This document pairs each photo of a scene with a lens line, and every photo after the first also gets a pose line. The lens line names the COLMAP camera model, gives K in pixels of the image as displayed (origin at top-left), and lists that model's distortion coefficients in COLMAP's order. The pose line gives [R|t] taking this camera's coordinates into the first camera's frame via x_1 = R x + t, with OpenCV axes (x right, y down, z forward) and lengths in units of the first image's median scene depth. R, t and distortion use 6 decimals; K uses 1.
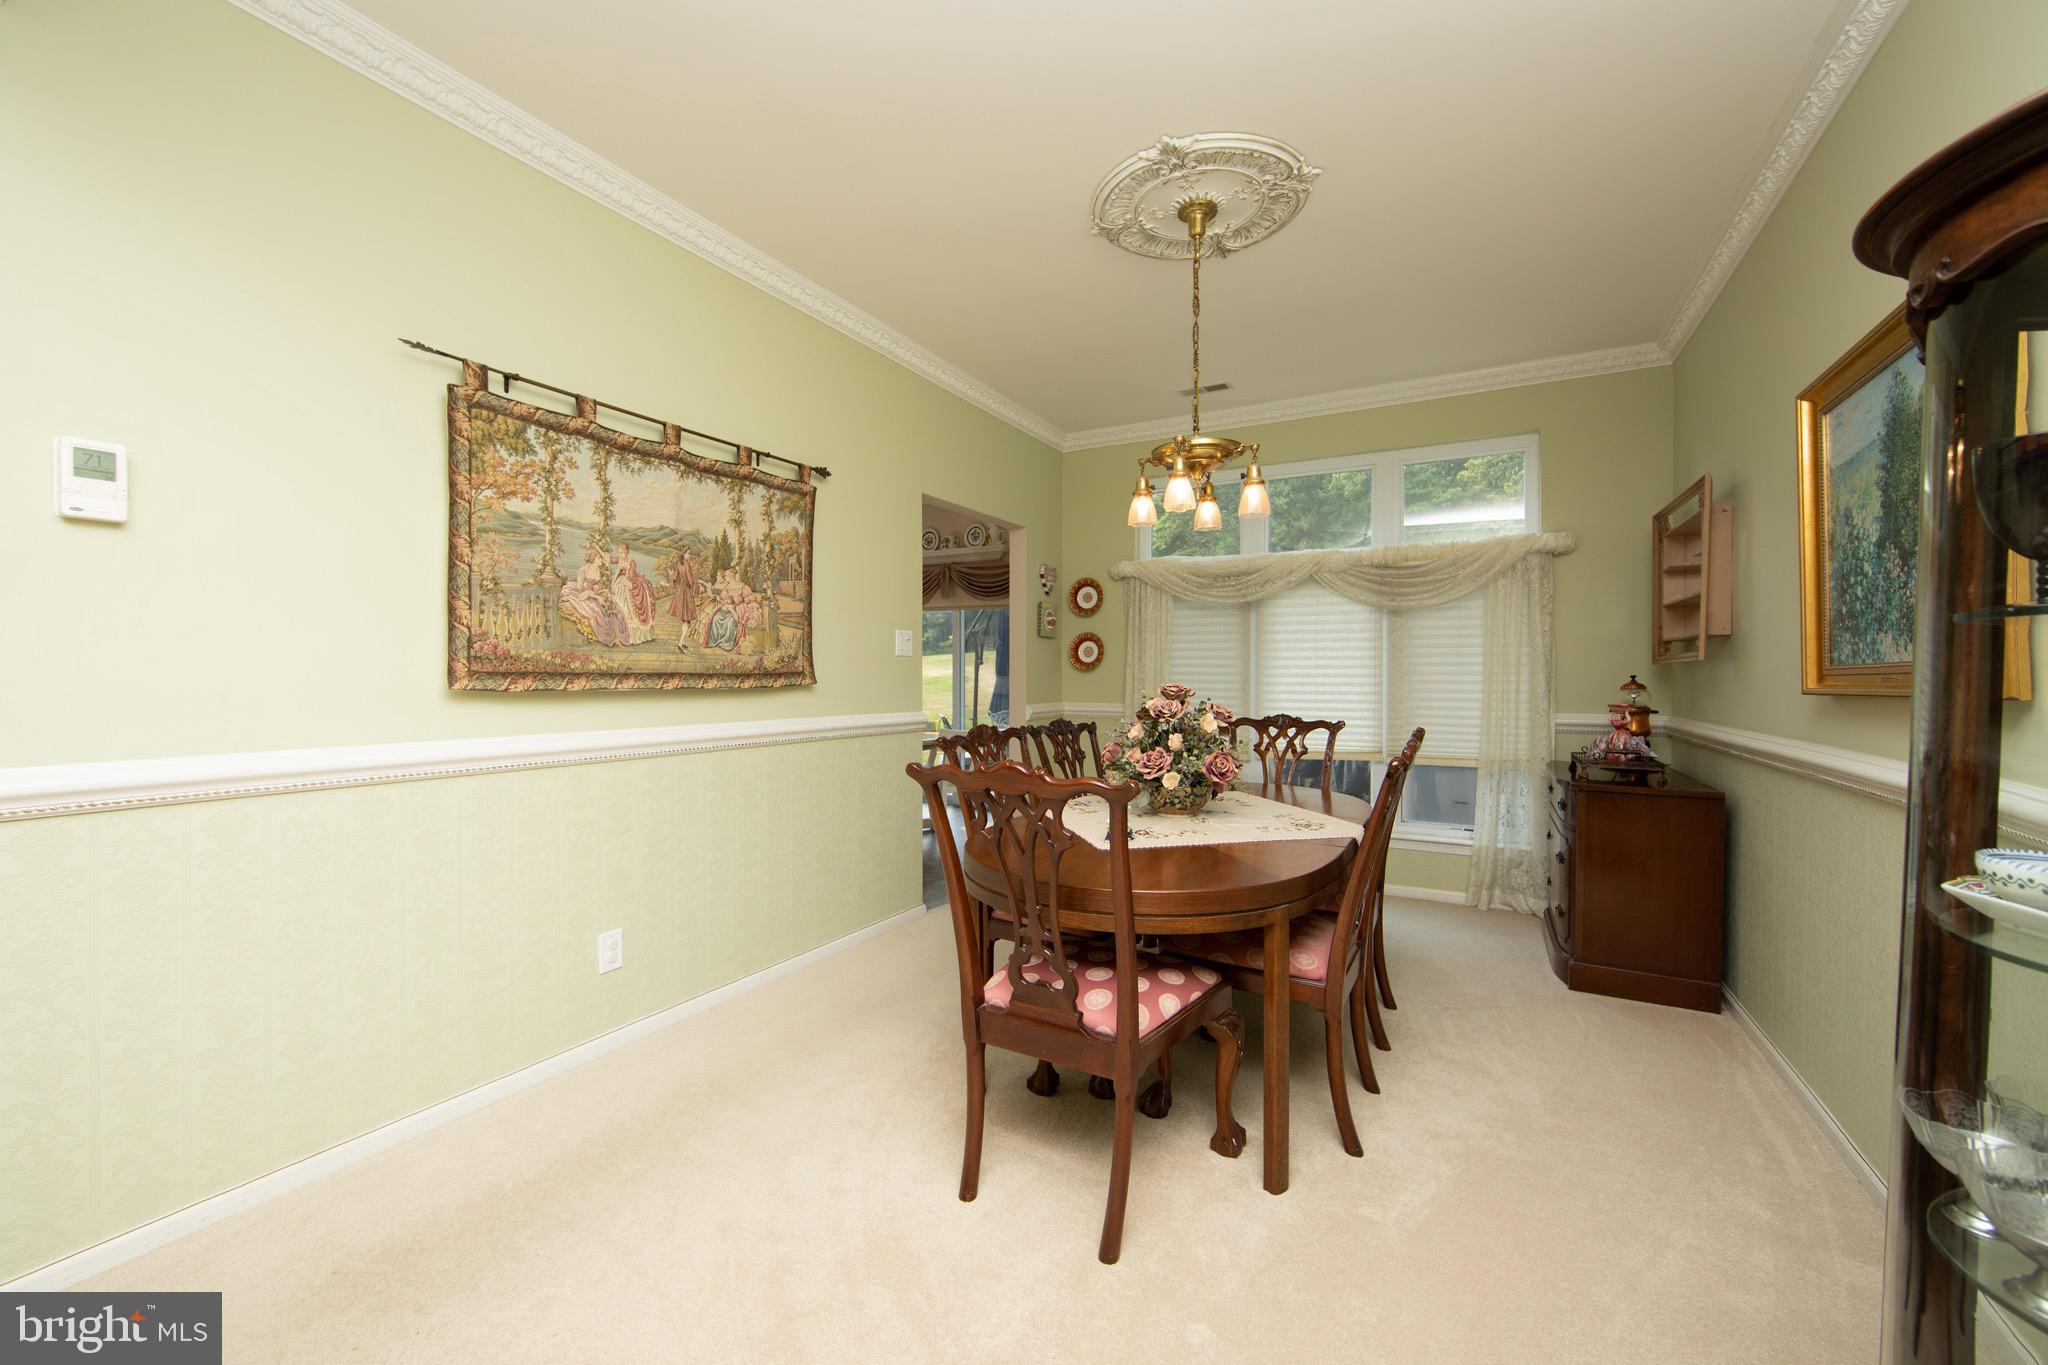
lens RADIAL K [[805.7, 0, 1013.7], [0, 805.7, 677.1], [0, 0, 1]] dist [-0.016421, 0.004473]
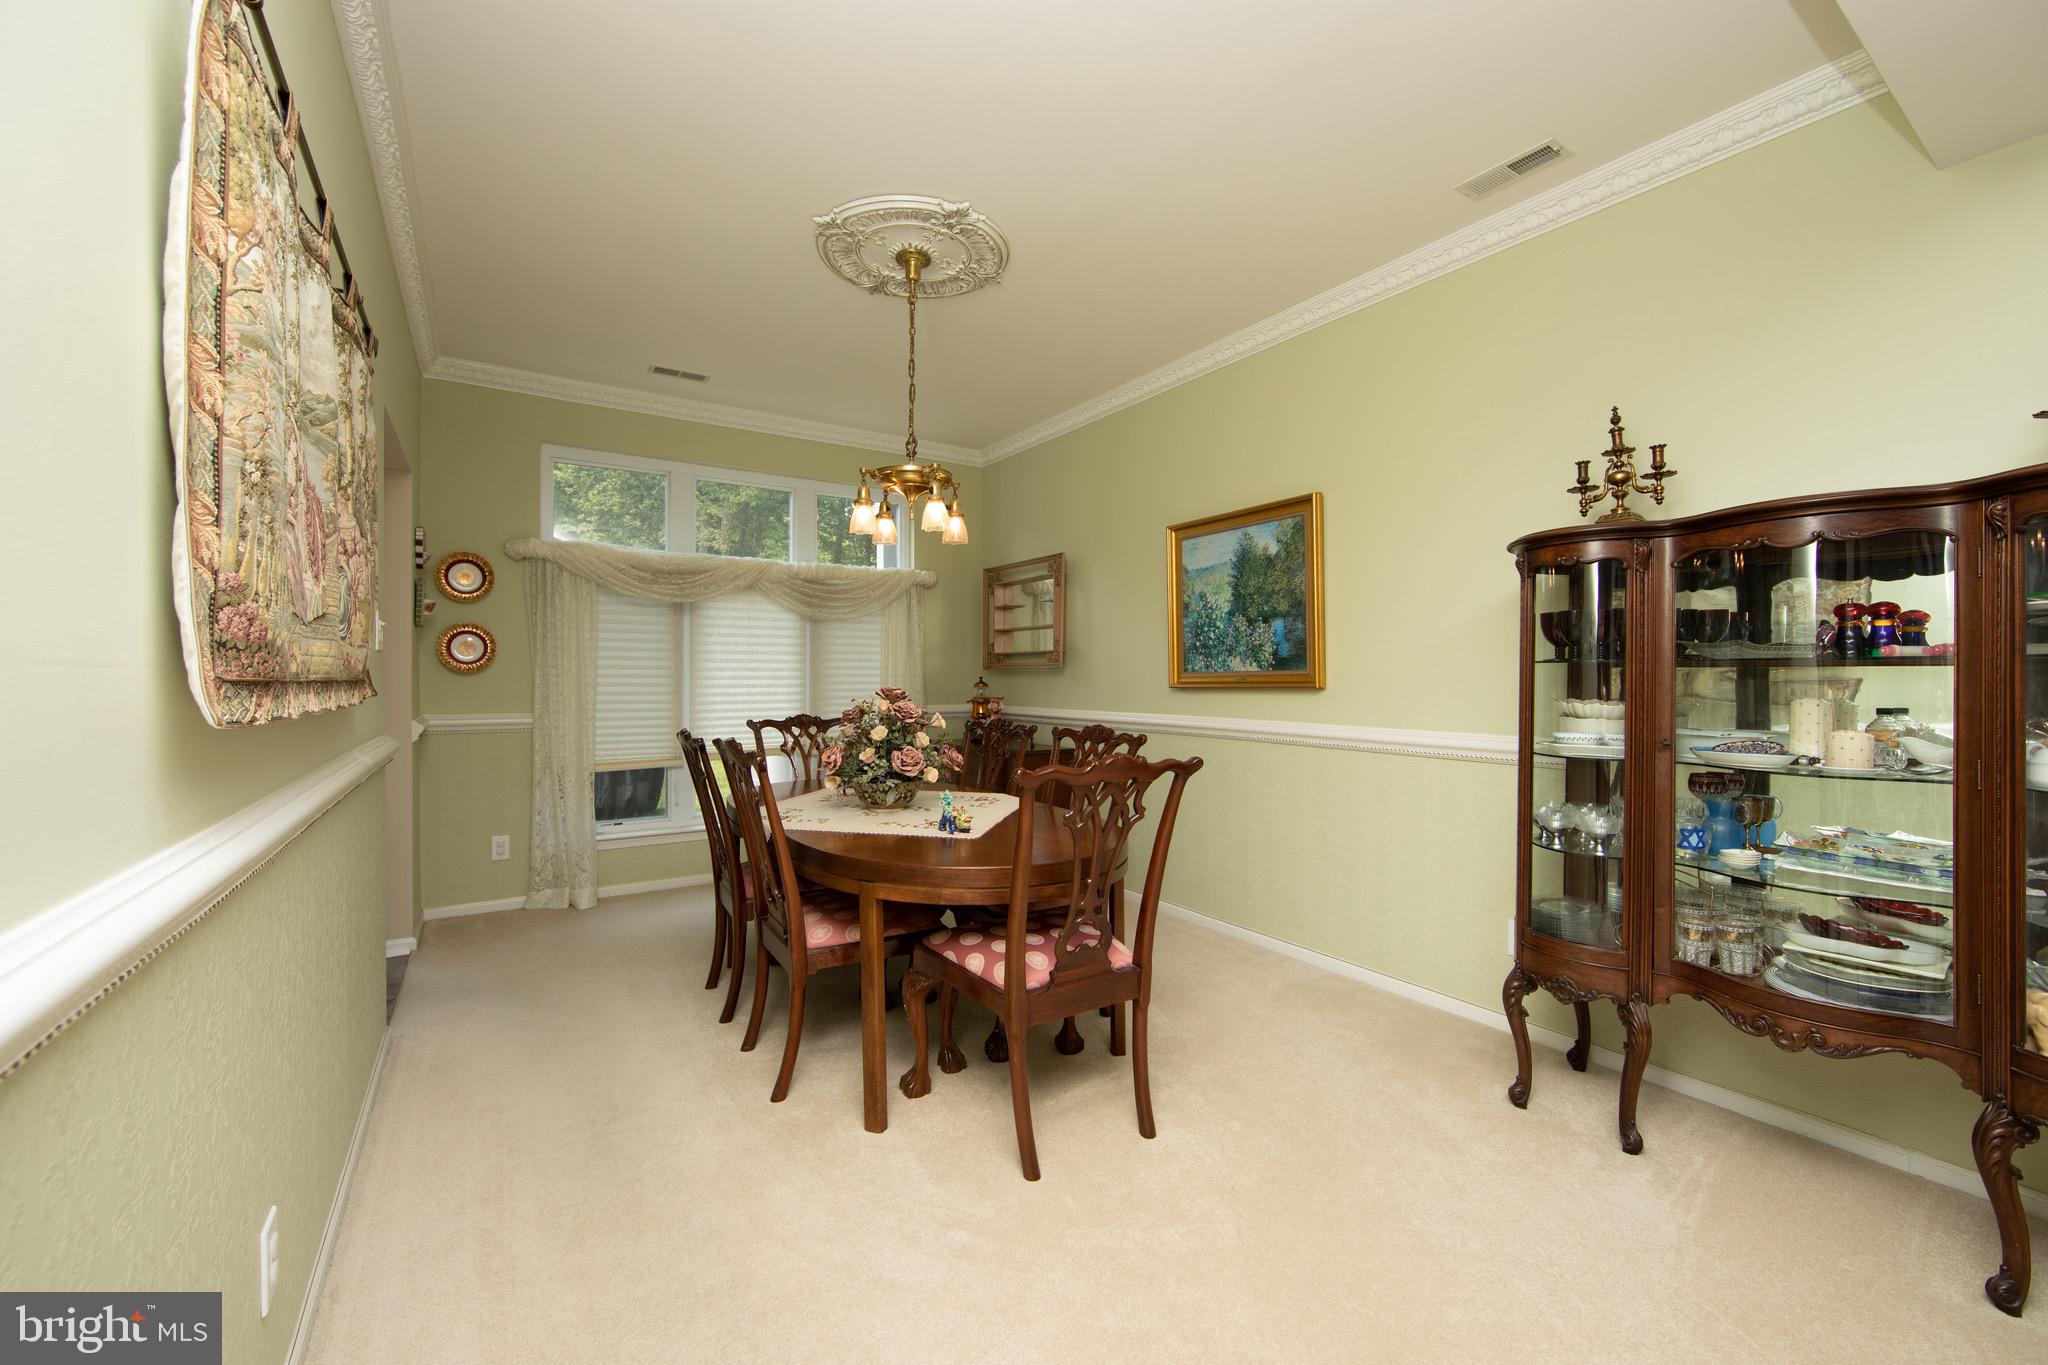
lens RADIAL K [[805.7, 0, 1013.7], [0, 805.7, 677.1], [0, 0, 1]] dist [-0.016421, 0.004473]
pose [[0.457325, -0.003749, 0.889292, -0.480154], [0.004120, 0.999989, 0.002096, -0.004277], [-0.889290, 0.002705, 0.457335, 0.257743]]
